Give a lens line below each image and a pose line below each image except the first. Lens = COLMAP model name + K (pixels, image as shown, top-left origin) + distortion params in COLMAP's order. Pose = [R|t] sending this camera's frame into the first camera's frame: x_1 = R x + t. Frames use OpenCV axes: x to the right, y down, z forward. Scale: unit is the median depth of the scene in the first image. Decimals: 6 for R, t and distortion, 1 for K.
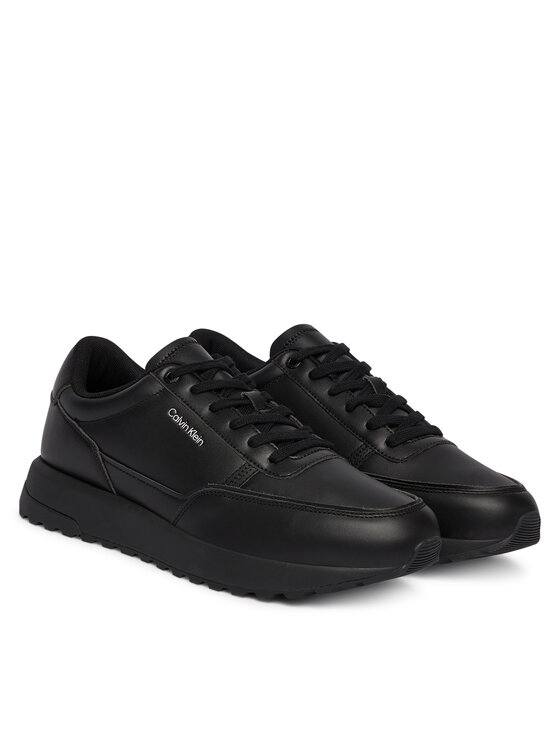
lens RADIAL K [[1506.3, 0, 280.1], [0, 1506.3, 372.9], [0, 0, 1]] dist [-0.255137, 0.000000]
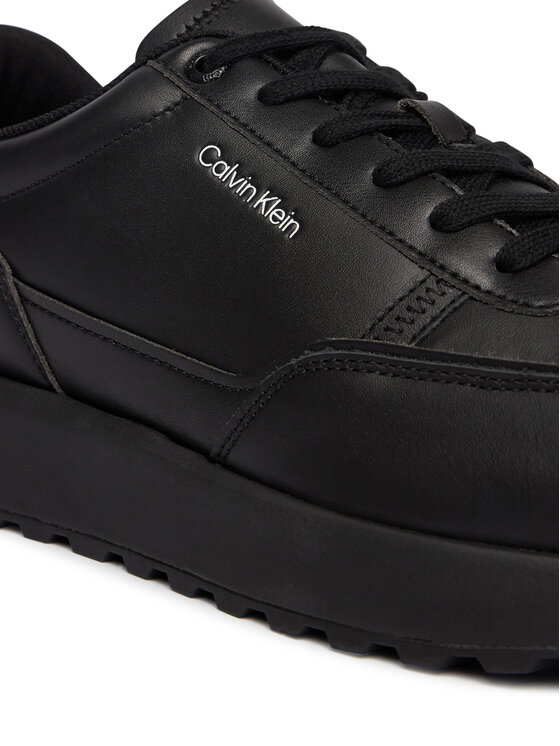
lens RADIAL K [[1452.7, 0, 277.5], [0, 1452.7, 370.9], [0, 0, 1]] dist [-0.000786, 0.000000]
pose [[0.999788, -0.017335, -0.011068, -0.052482], [0.016998, 0.999411, -0.029824, 0.089043], [0.011578, 0.029630, 0.999494, 0.655574]]
